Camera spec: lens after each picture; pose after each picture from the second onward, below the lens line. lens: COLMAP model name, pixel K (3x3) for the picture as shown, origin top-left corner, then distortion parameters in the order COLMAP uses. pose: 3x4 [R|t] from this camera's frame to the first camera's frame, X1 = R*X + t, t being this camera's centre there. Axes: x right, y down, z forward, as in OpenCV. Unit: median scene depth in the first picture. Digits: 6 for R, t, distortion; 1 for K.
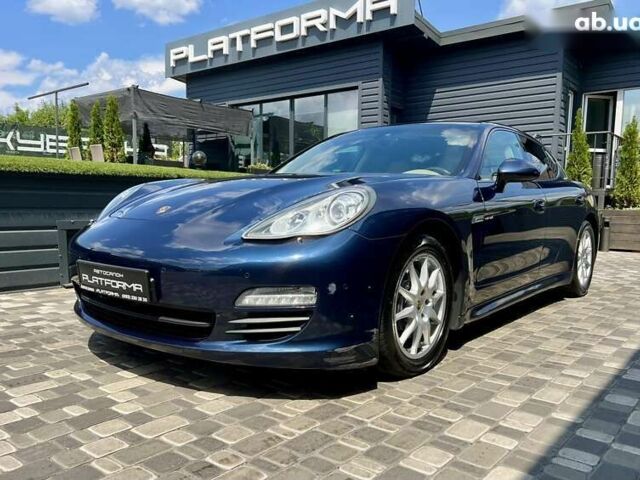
lens RADIAL K [[541.8, 0, 332.0], [0, 541.8, 265.6], [0, 0, 1]] dist [0.014881, 0.006104]
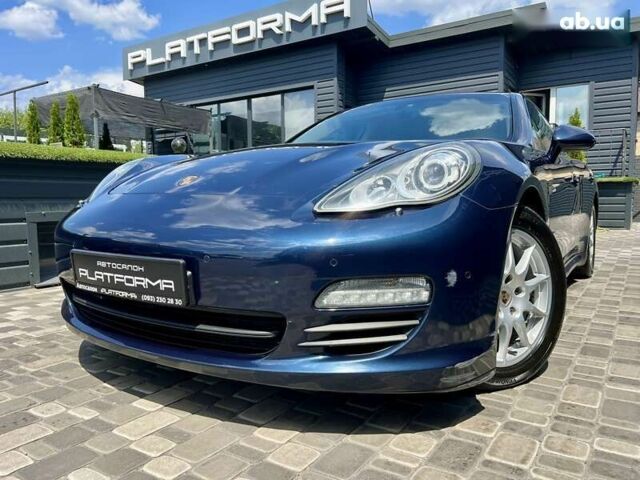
lens RADIAL K [[495.4, 0, 320.0], [0, 495.4, 240.0], [0, 0, 1]] dist [0.014365, -0.007855]
pose [[0.995952, -0.028783, 0.085153, -0.123840], [0.031594, 0.998993, -0.031858, 0.004131], [-0.084150, 0.034419, 0.995858, 0.194302]]
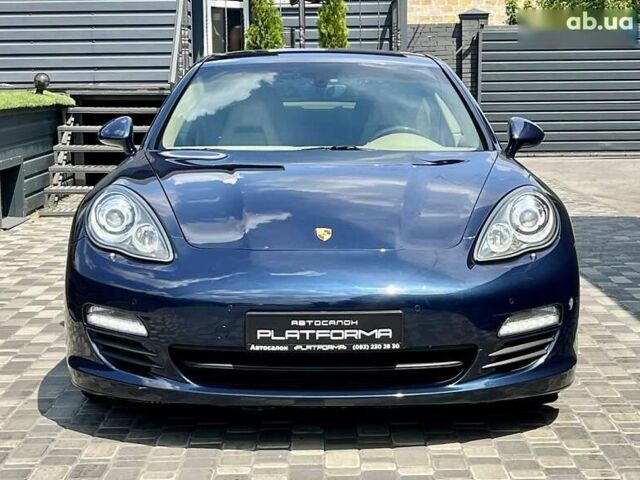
lens RADIAL K [[1421.5, 0, 319.6], [0, 1421.5, 259.8], [0, 0, 1]] dist [0.088856, 0.365534]
pose [[0.779205, -0.114152, 0.616286, -1.001650], [0.092144, 0.993454, 0.067511, -0.130538], [-0.619959, 0.004183, 0.784623, -0.374244]]
